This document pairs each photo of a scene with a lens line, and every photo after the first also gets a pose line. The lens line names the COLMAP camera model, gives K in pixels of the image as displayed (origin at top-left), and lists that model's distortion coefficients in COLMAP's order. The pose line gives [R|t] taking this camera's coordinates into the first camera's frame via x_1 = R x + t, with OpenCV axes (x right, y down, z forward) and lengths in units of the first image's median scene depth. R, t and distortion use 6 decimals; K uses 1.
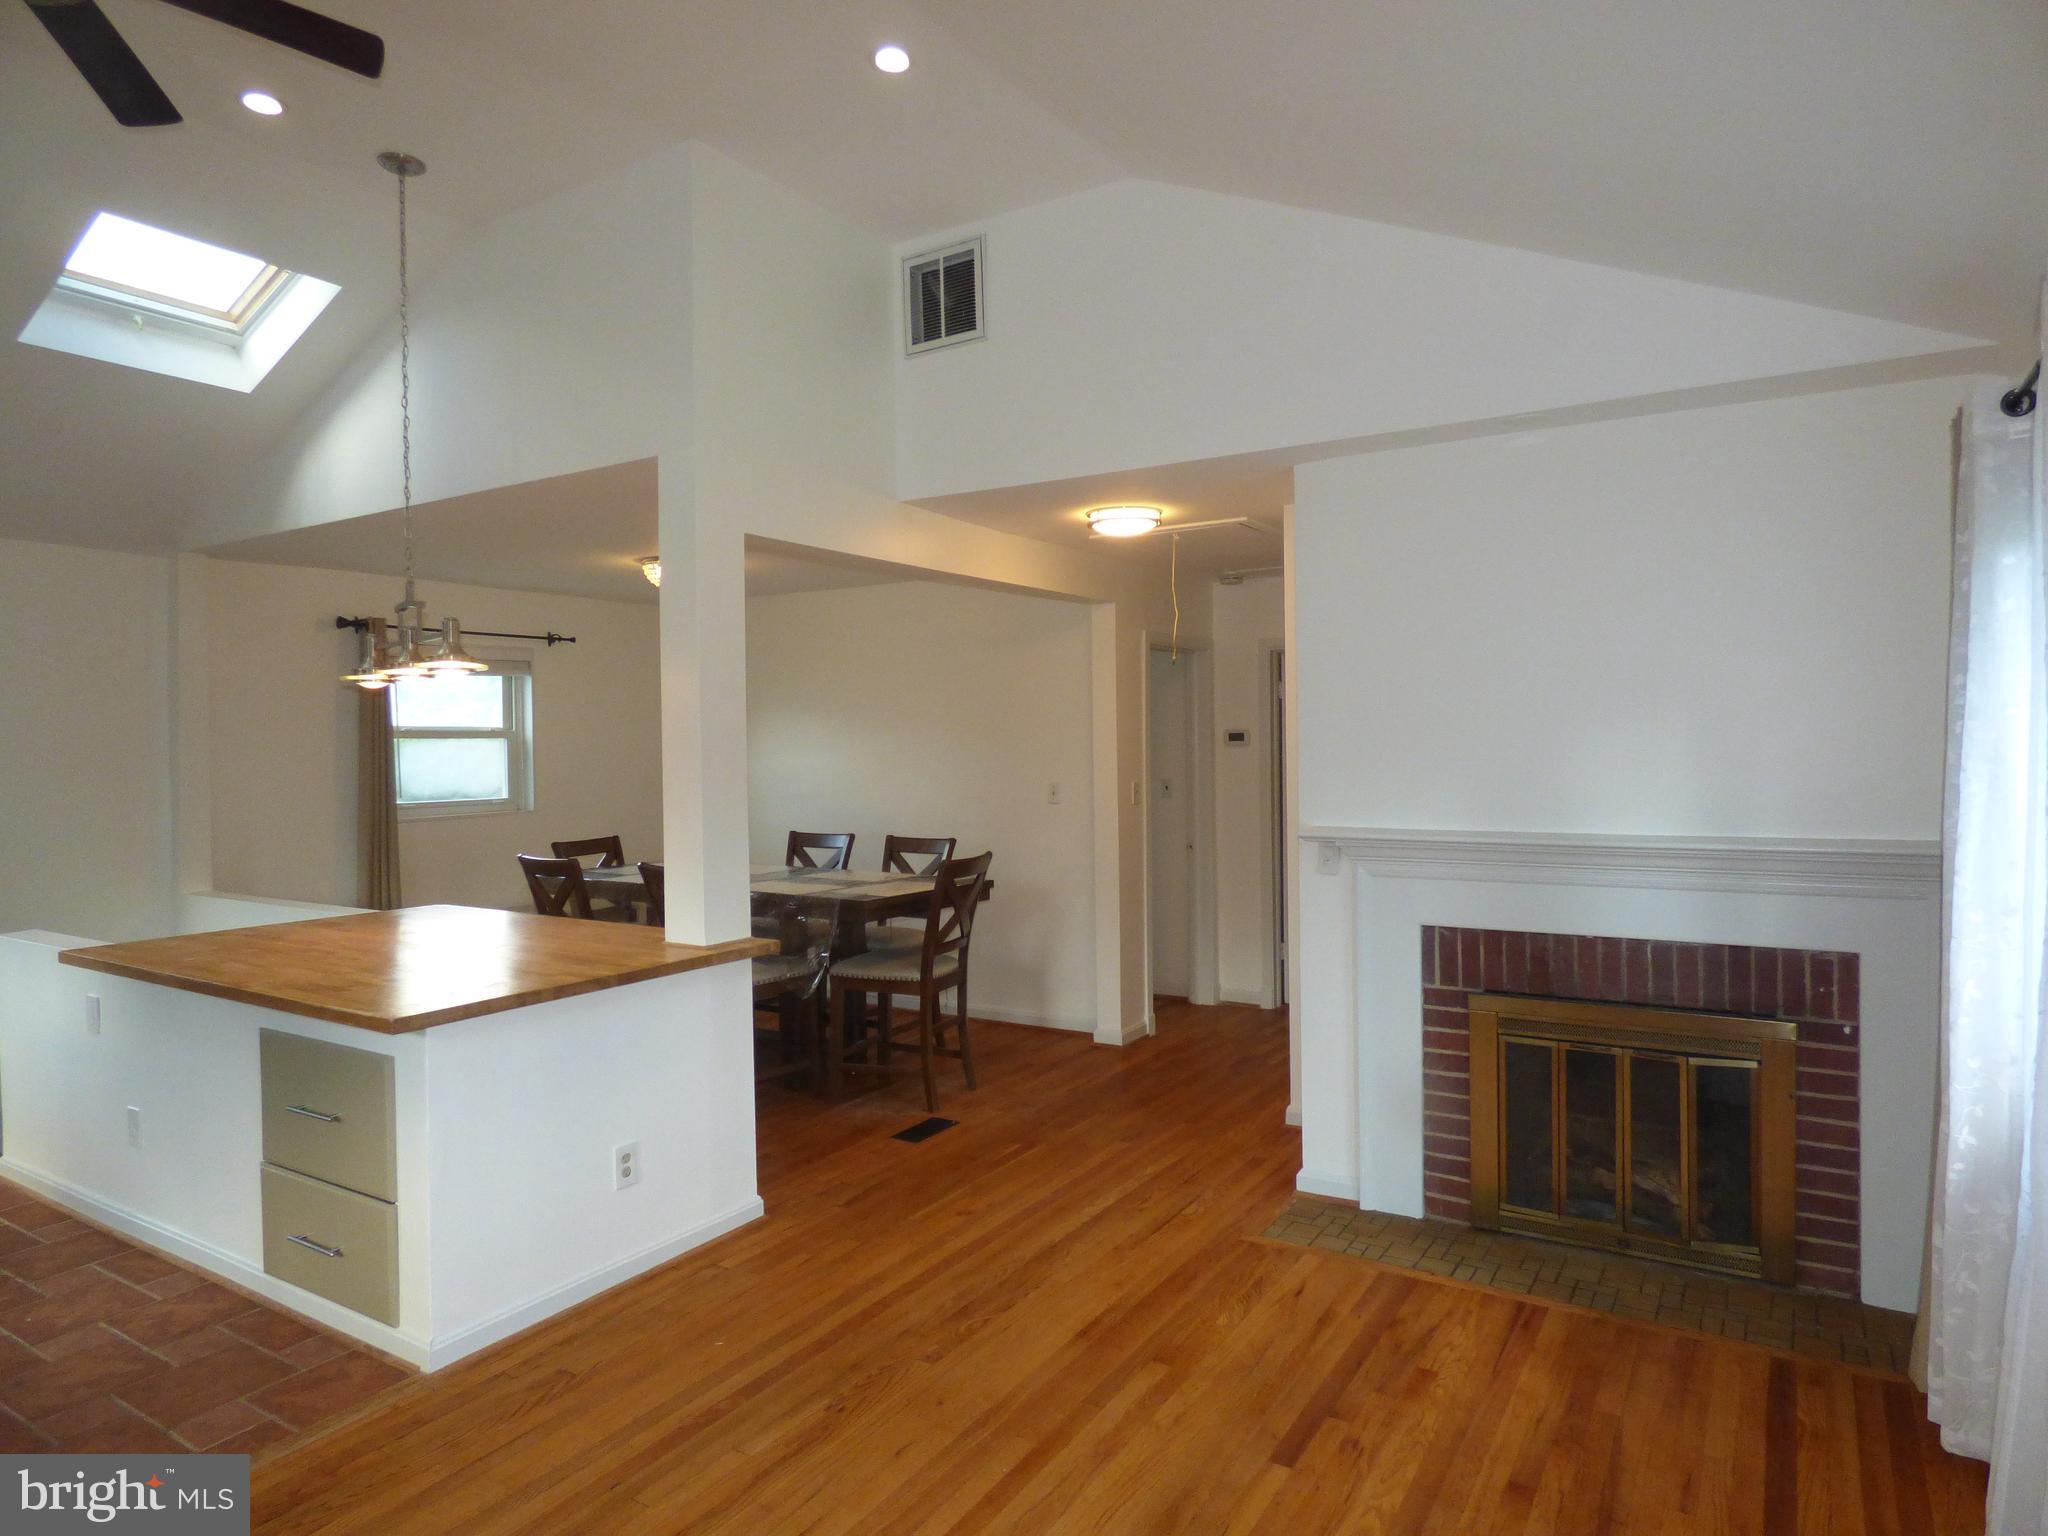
lens RADIAL K [[1236.1, 0, 1024.0], [0, 1236.1, 768.0], [0, 0, 1]] dist [-0.020930, 0.030034]
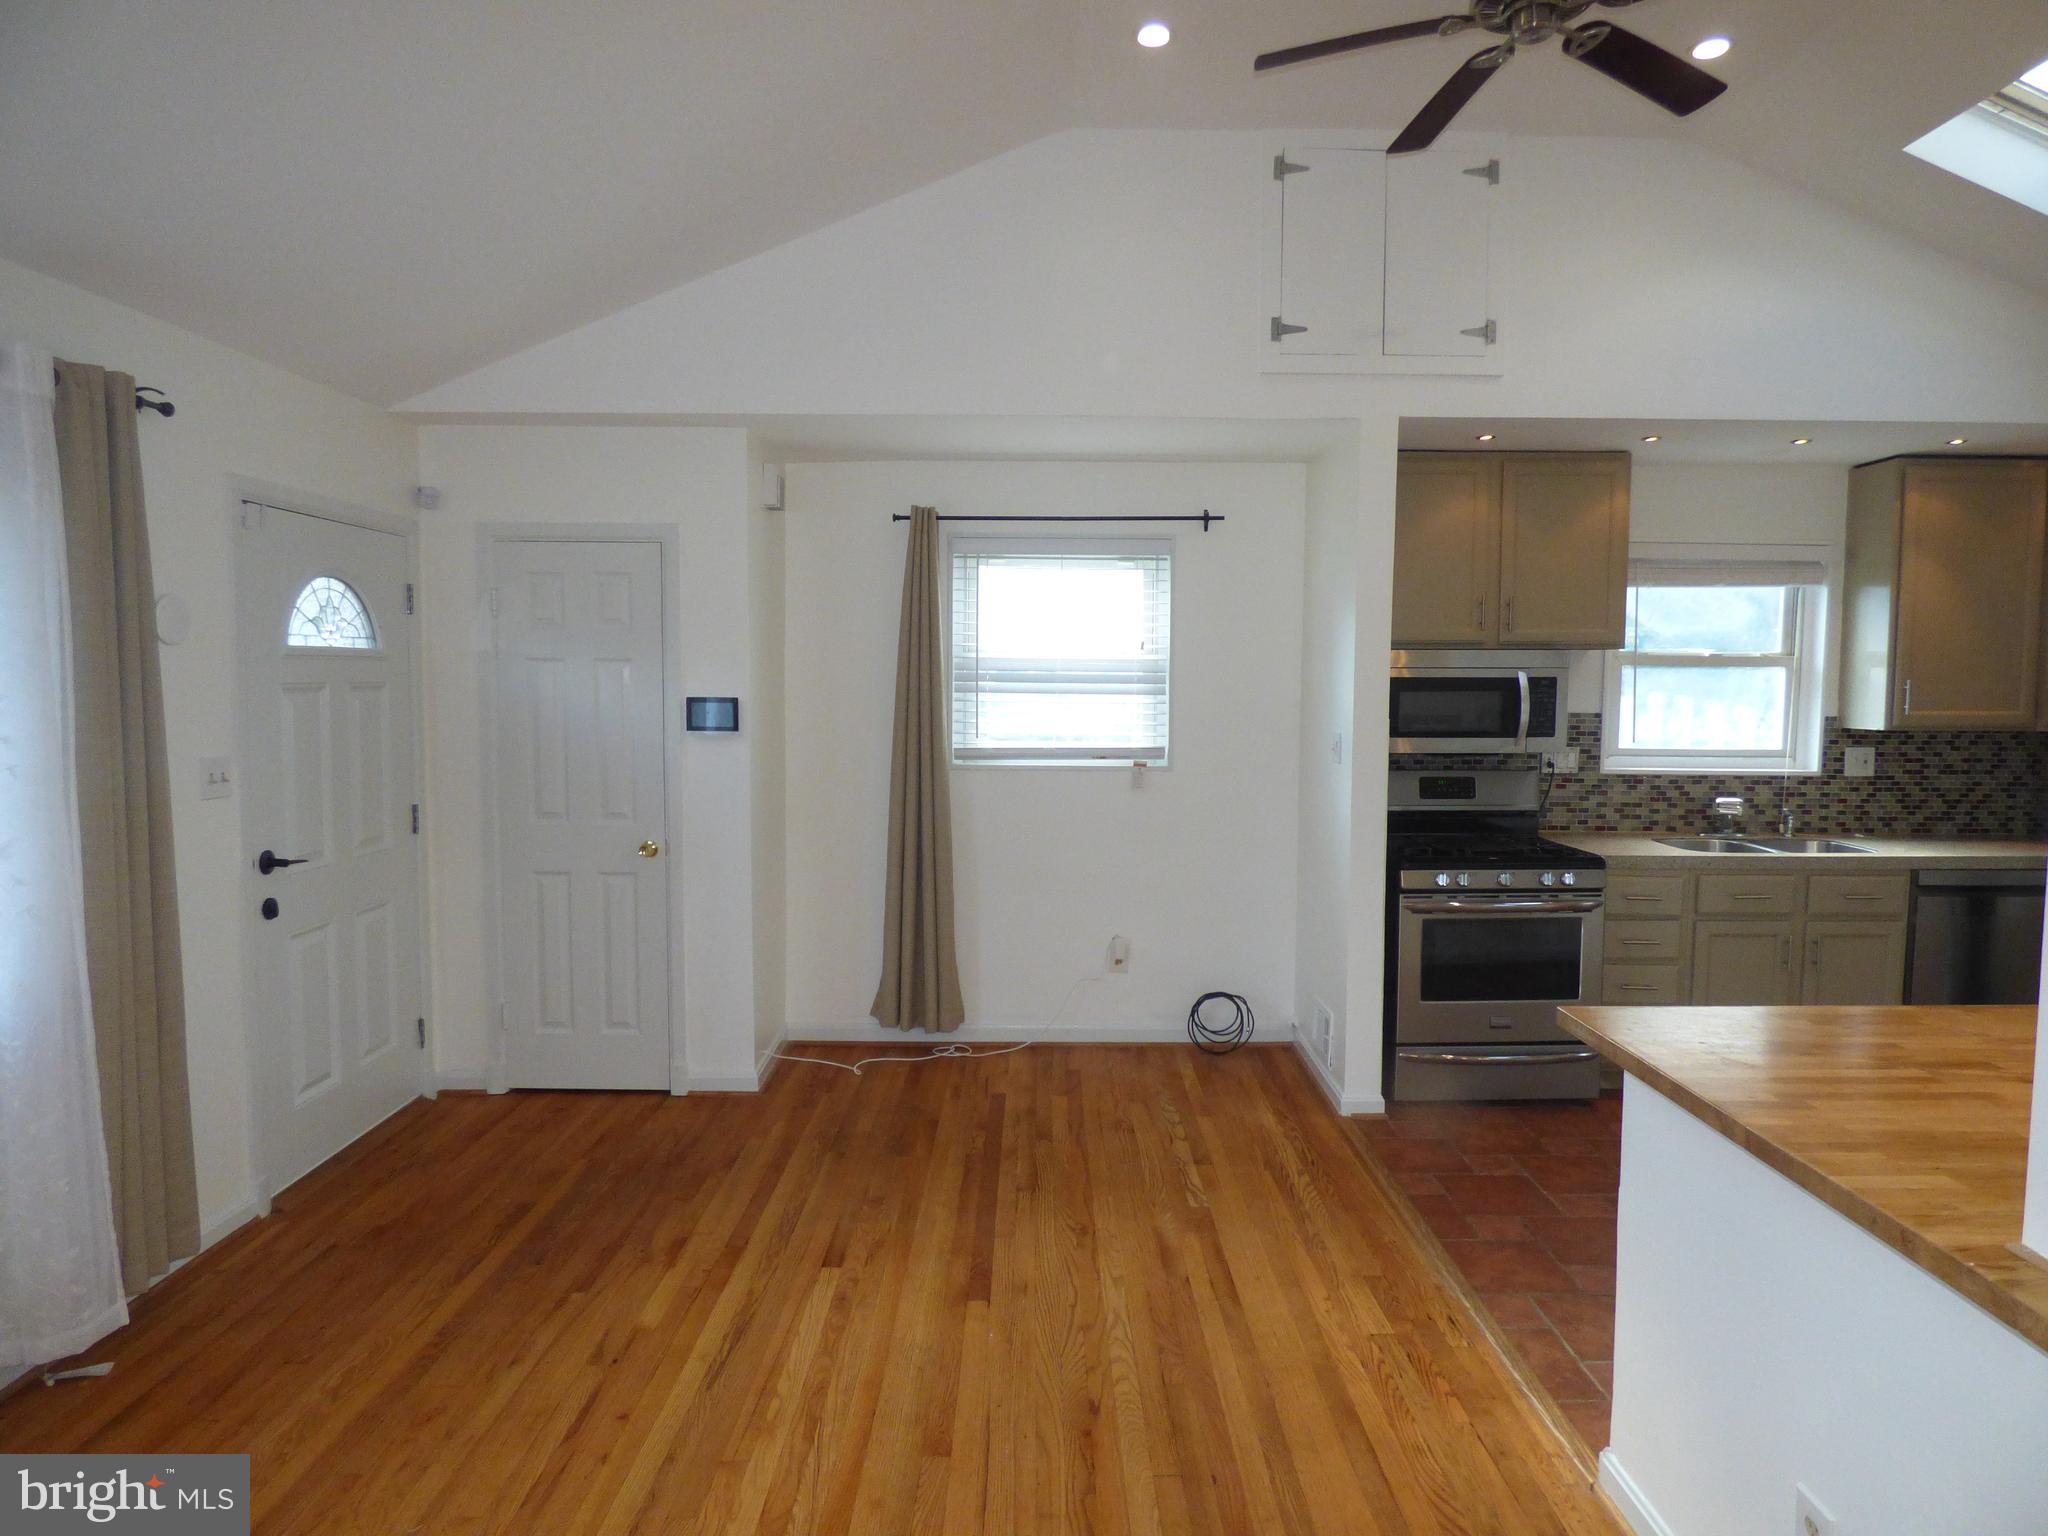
lens RADIAL K [[1222.6, 0, 1052.9], [0, 1222.6, 766.9], [0, 0, 1]] dist [-0.006304, -0.001645]
pose [[-0.842604, 0.043705, -0.536758, 0.159139], [-0.006517, 0.995801, 0.091311, -0.023267], [0.538495, 0.080437, -0.838781, 1.099186]]
